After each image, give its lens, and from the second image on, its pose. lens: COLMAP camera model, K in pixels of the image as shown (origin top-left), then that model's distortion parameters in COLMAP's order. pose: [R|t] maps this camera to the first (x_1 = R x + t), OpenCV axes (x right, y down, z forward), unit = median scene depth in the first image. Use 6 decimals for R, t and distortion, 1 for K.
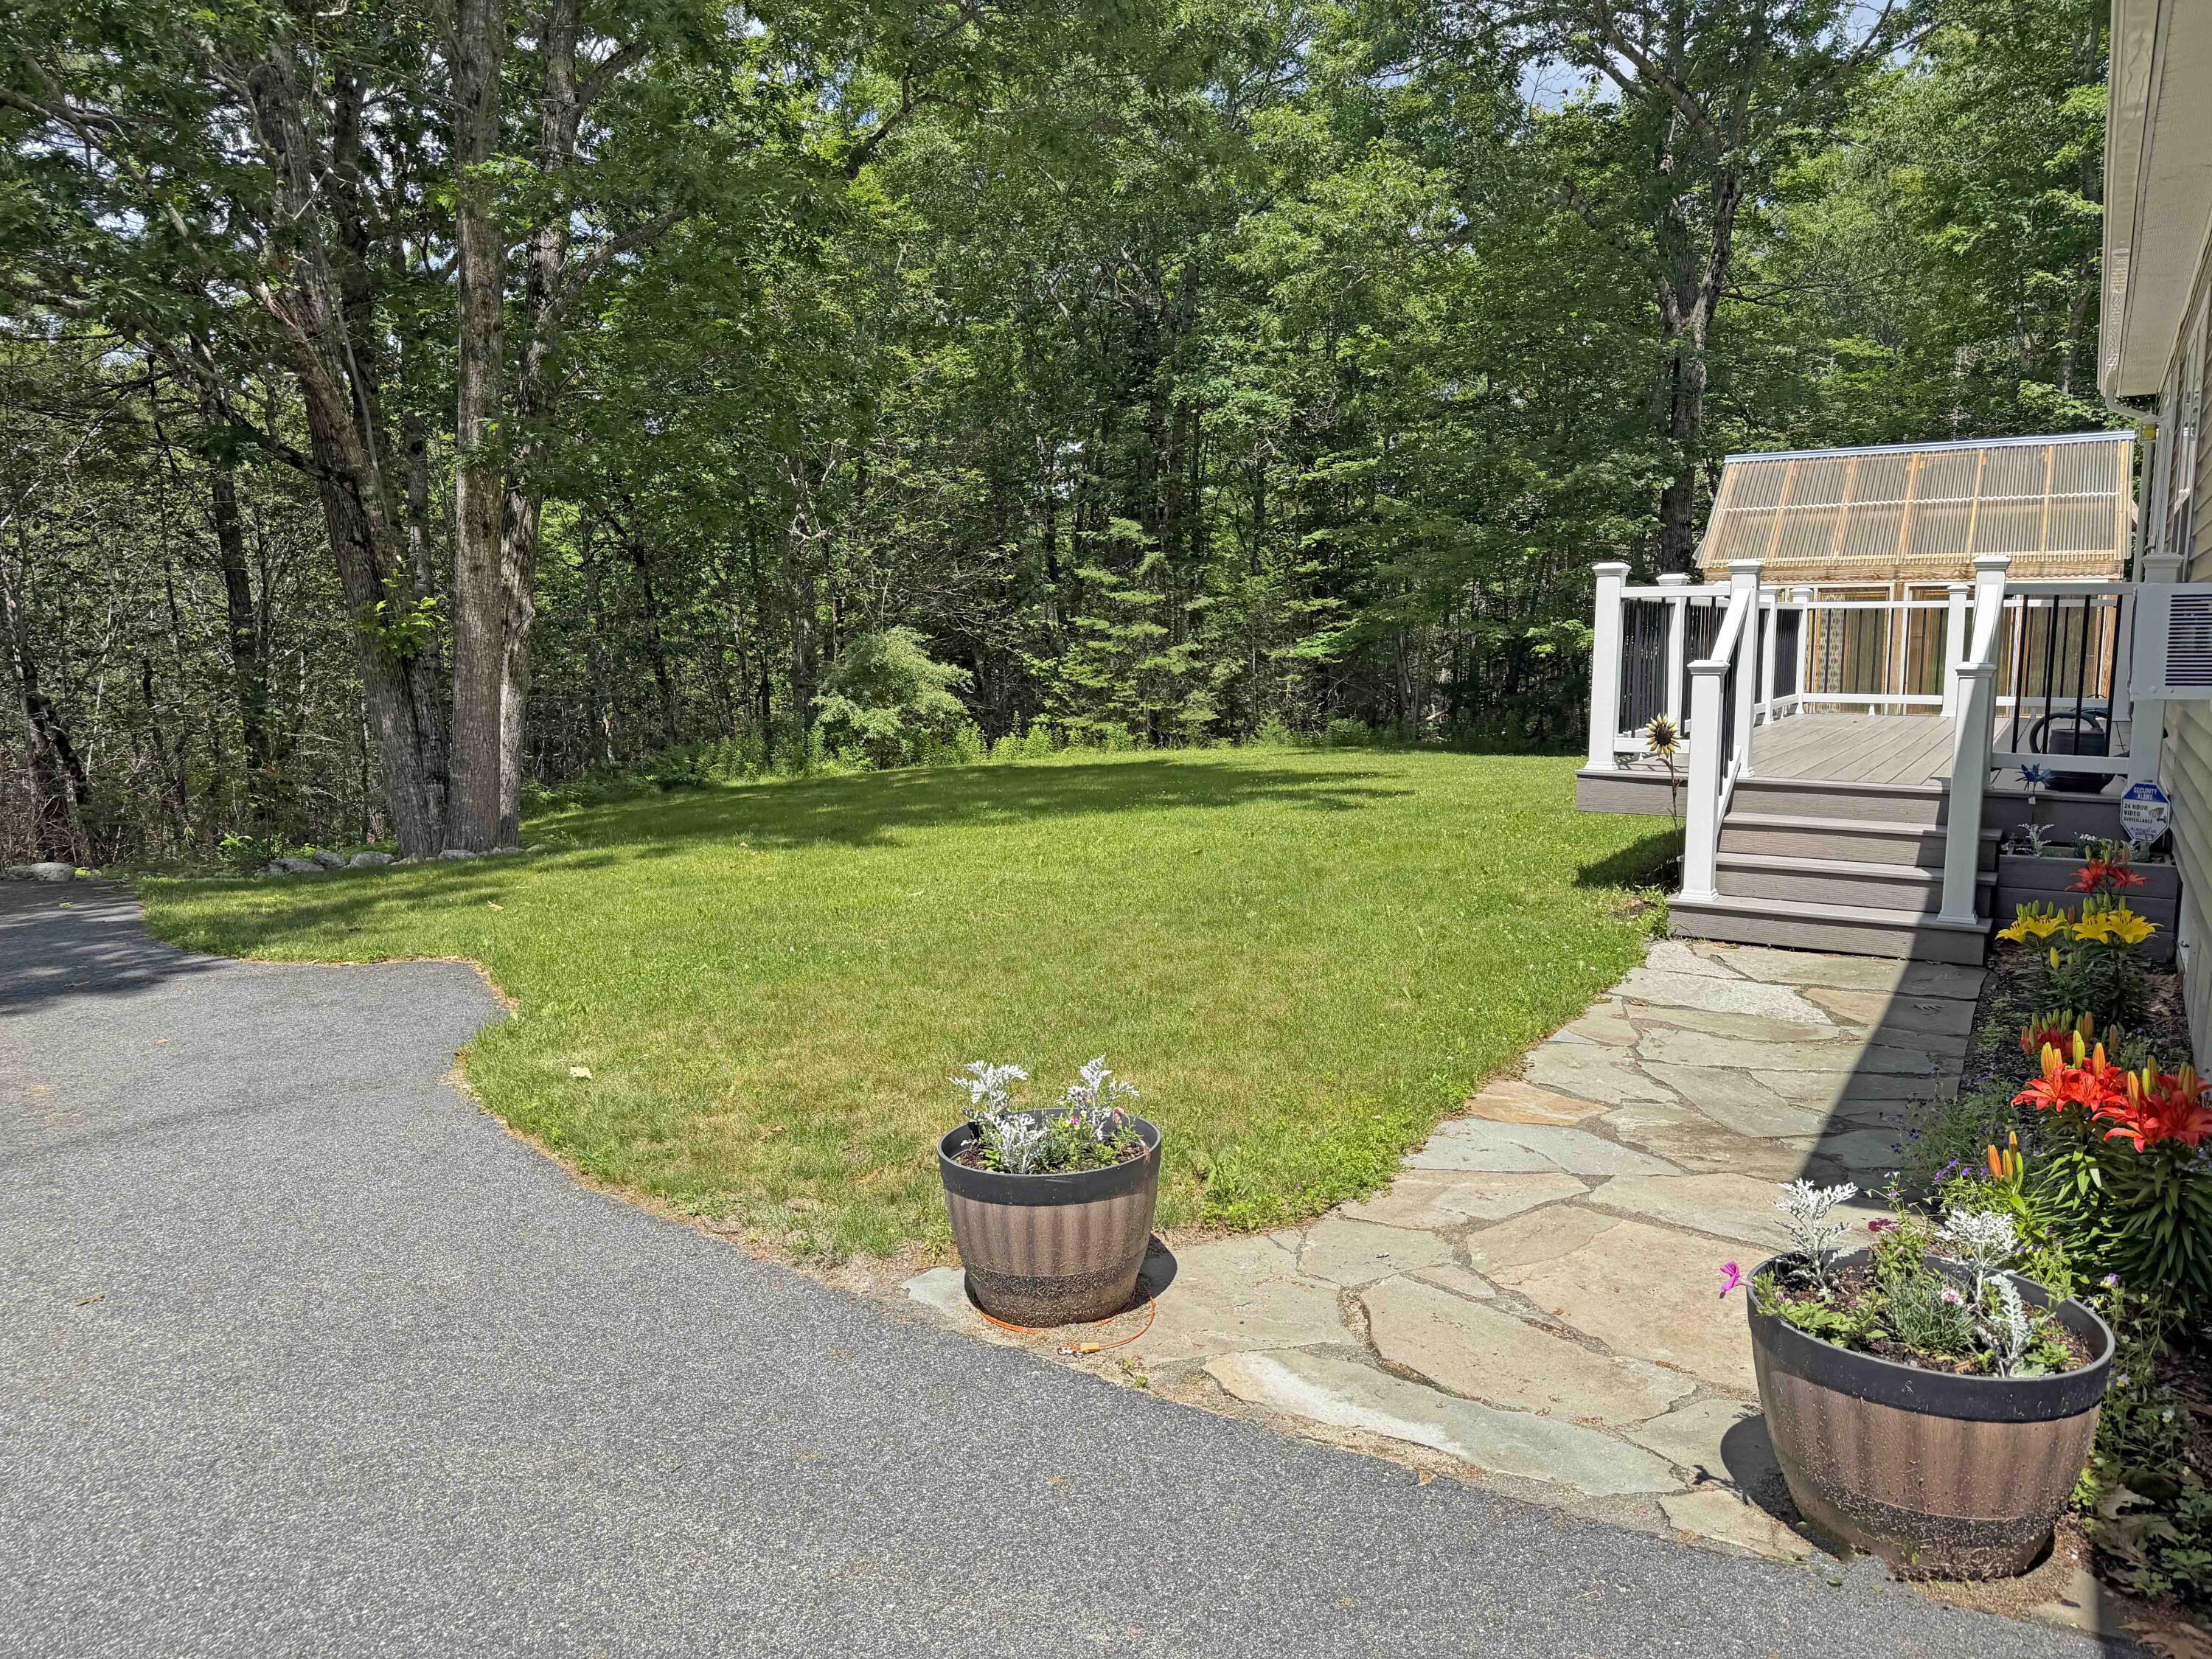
lens RADIAL K [[1538.8, 0, 1105.1], [0, 1538.8, 835.3], [0, 0, 1]] dist [0.002040, 0.000750]
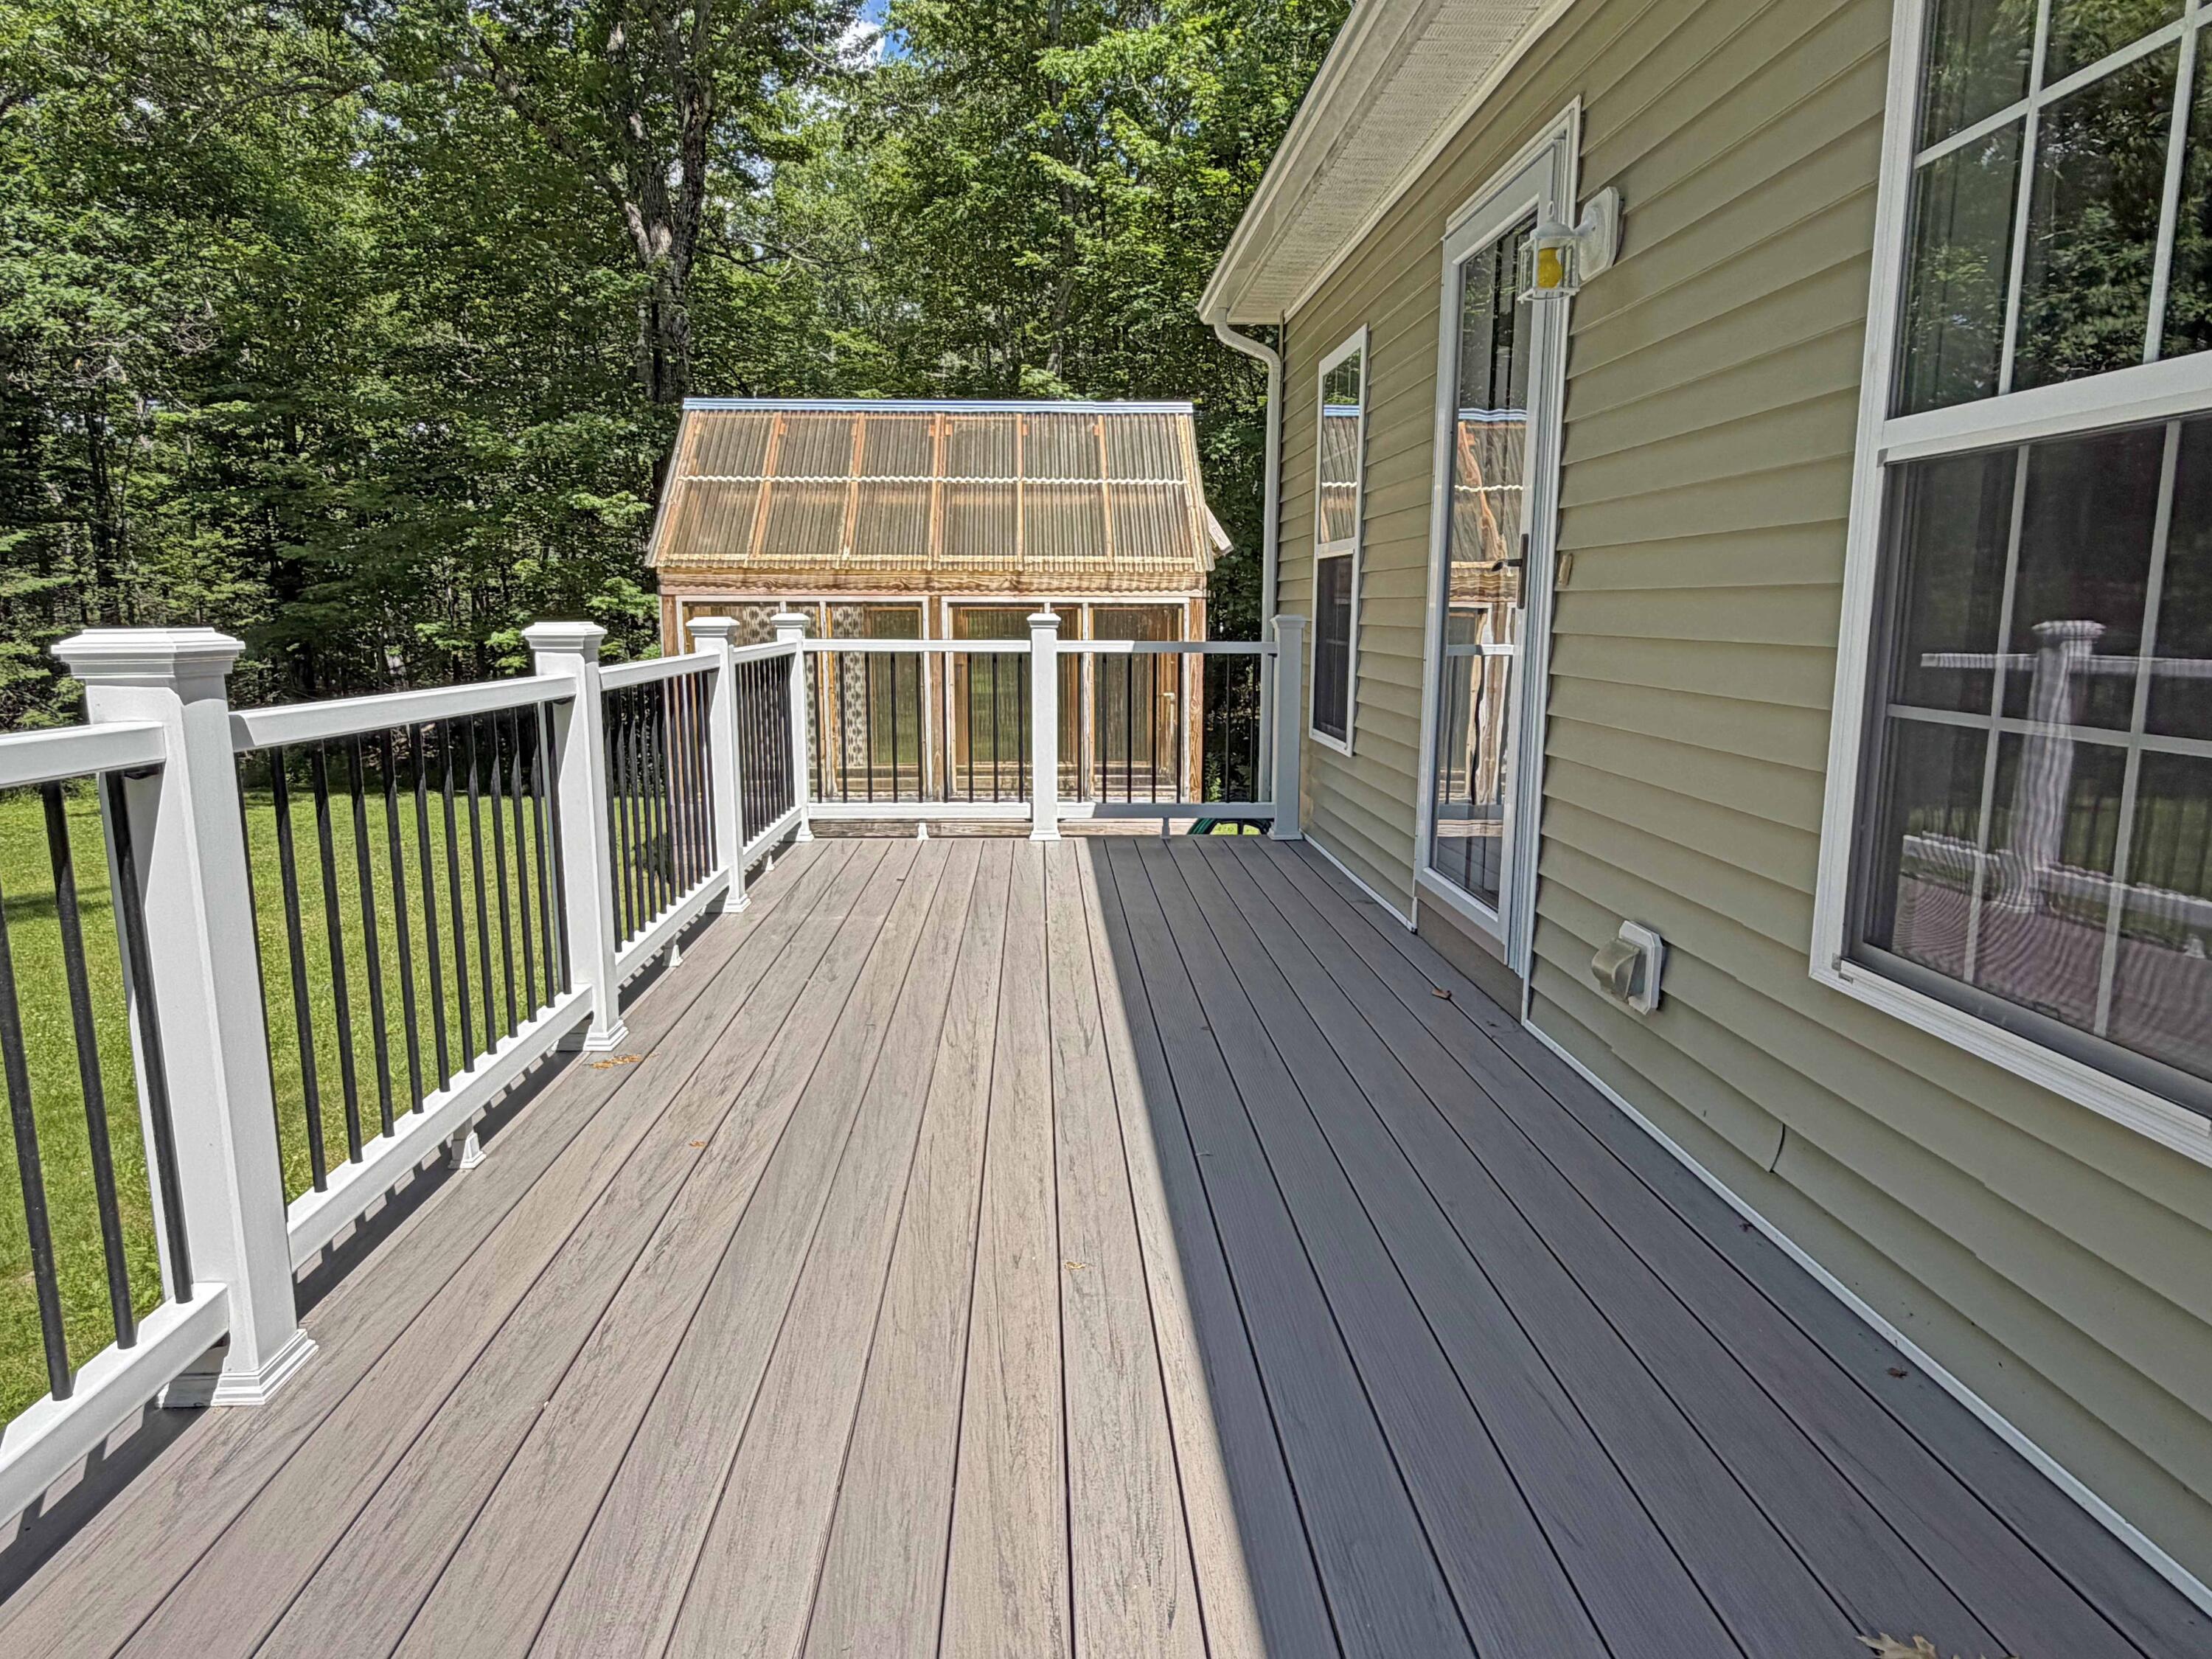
lens RADIAL K [[1401.9, 0, 1110.4], [0, 1401.9, 838.9], [0, 0, 1]] dist [-0.005396, 0.003015]
pose [[0.815486, -0.082324, 0.572893, 0.204368], [0.066031, 0.996603, 0.049220, -0.078600], [-0.574998, -0.002310, 0.818151, 0.425579]]
